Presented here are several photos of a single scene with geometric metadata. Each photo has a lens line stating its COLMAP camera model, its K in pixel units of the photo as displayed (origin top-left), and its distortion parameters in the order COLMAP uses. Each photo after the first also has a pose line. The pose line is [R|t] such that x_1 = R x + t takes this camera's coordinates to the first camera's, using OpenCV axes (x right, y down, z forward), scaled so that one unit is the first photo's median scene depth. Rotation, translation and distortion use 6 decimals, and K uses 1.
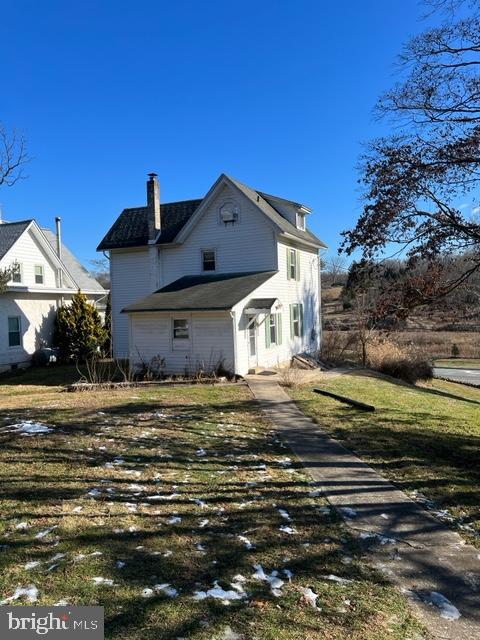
lens RADIAL K [[481.8, 0, 237.1], [0, 481.8, 319.8], [0, 0, 1]] dist [0.047092, -0.060726]
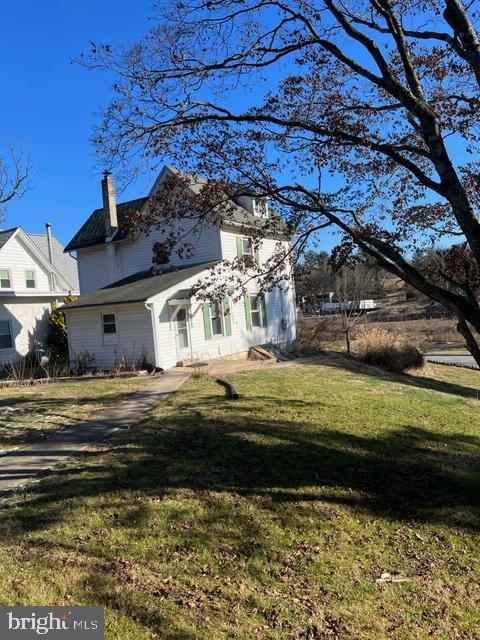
lens RADIAL K [[481.8, 0, 240.8], [0, 481.8, 320.0], [0, 0, 1]] dist [0.047092, -0.060726]
pose [[0.989717, -0.046560, -0.135248, 0.223506], [0.047326, 0.998876, 0.002454, 0.016711], [0.134982, -0.008830, 0.990809, 0.034617]]
